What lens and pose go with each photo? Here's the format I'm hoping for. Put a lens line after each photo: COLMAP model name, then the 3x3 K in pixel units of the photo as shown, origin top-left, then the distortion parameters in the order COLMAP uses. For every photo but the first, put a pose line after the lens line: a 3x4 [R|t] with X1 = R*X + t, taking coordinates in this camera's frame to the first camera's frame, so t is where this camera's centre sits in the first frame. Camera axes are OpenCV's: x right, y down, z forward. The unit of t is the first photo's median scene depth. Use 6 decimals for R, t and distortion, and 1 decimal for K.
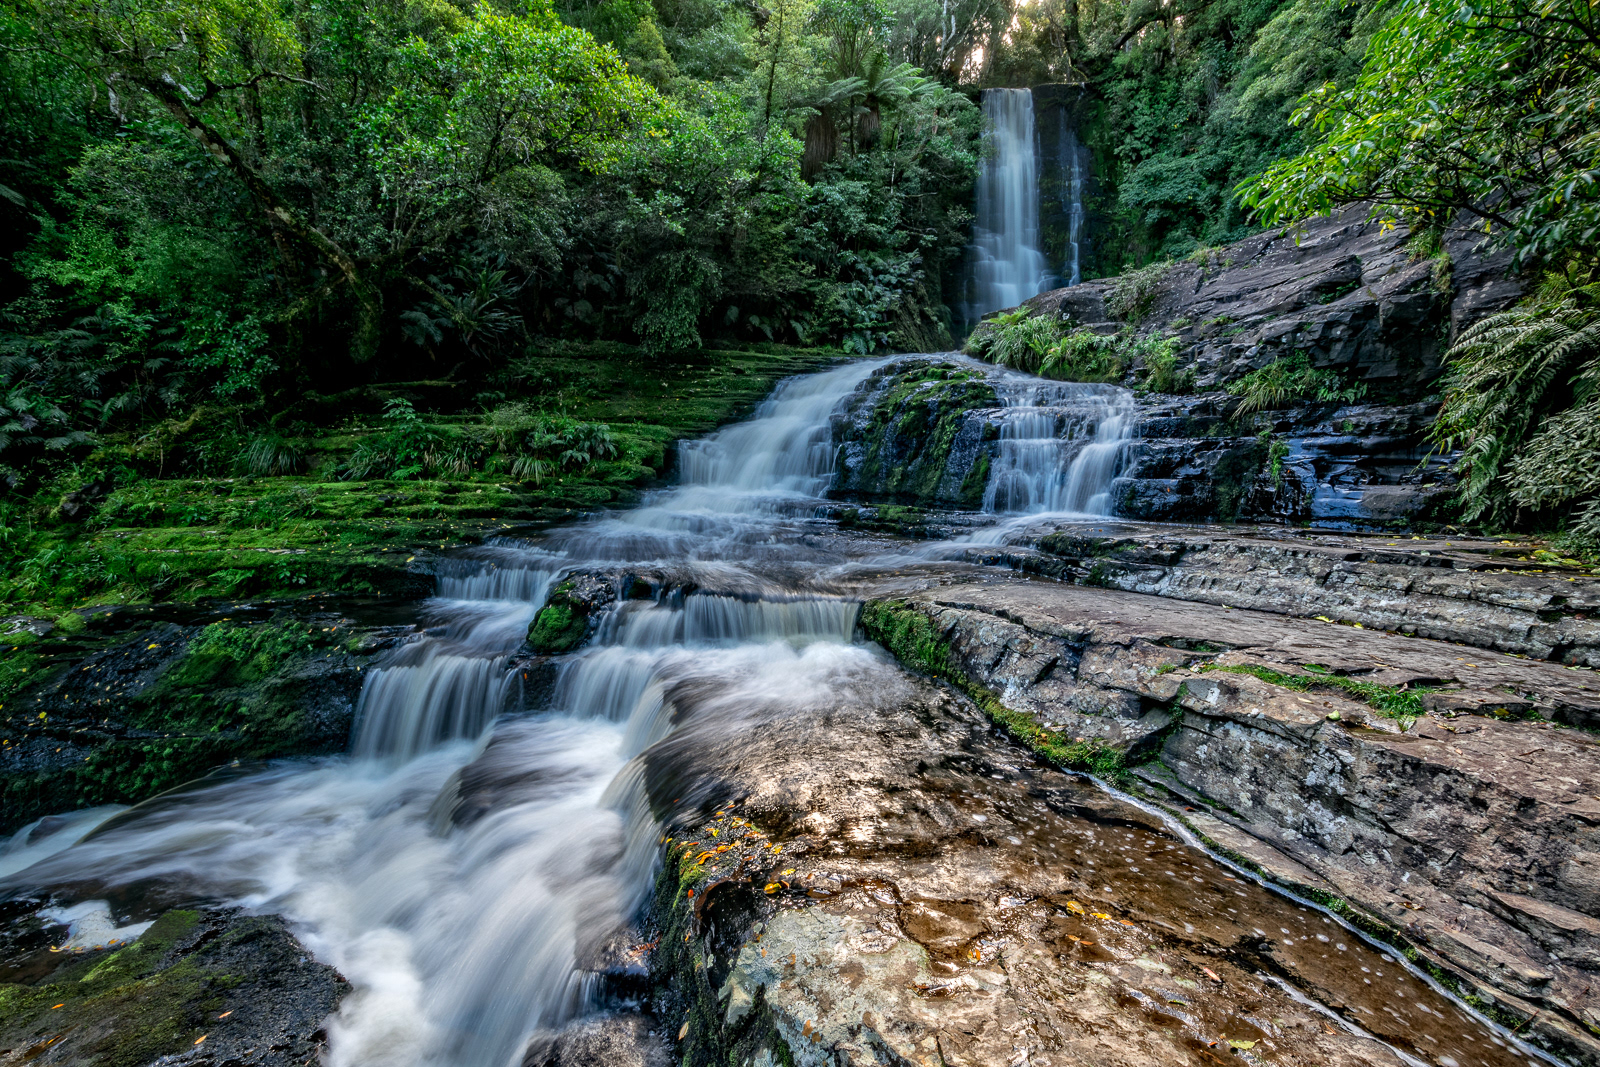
lens RADIAL K [[808.9, 0, 790.5], [0, 808.9, 494.8], [0, 0, 1]] dist [0.009165, -0.006423]
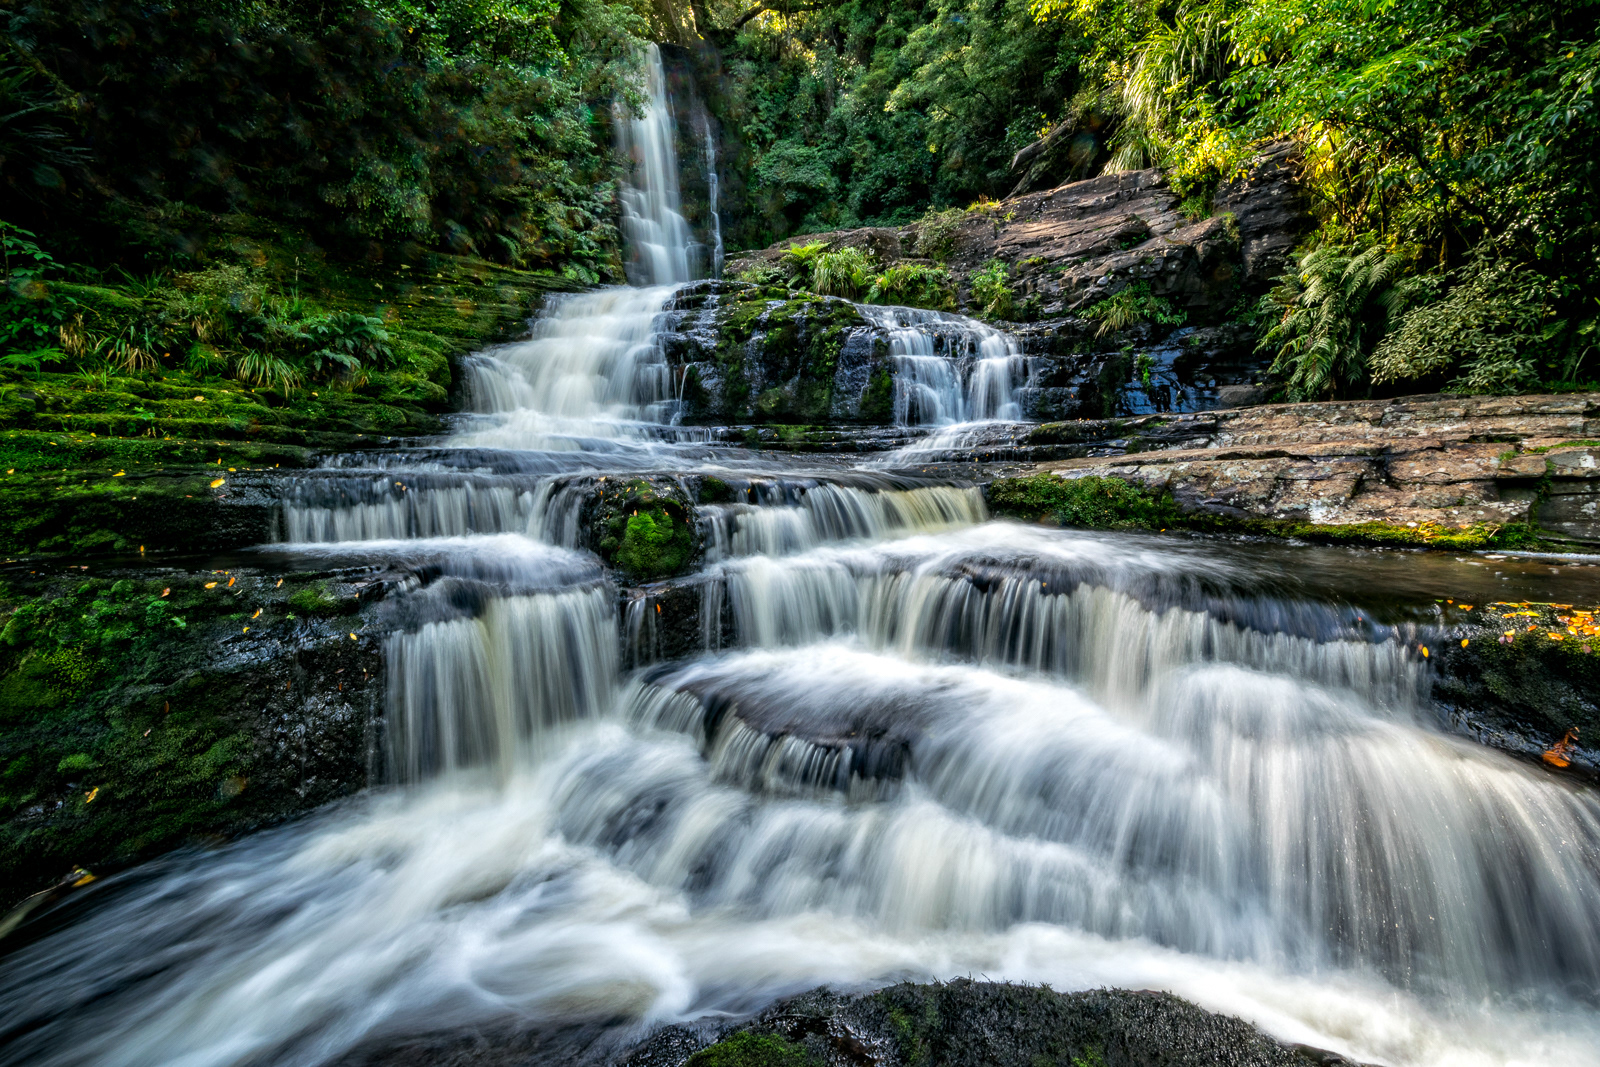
lens RADIAL K [[808.6, 0, 800.0], [0, 808.6, 533.5], [0, 0, 1]] dist [0.017467, -0.009653]
pose [[0.806101, -0.065982, 0.588088, -0.428671], [0.044254, 0.997703, 0.051280, 0.092845], [-0.590121, -0.015311, 0.807170, 0.276595]]
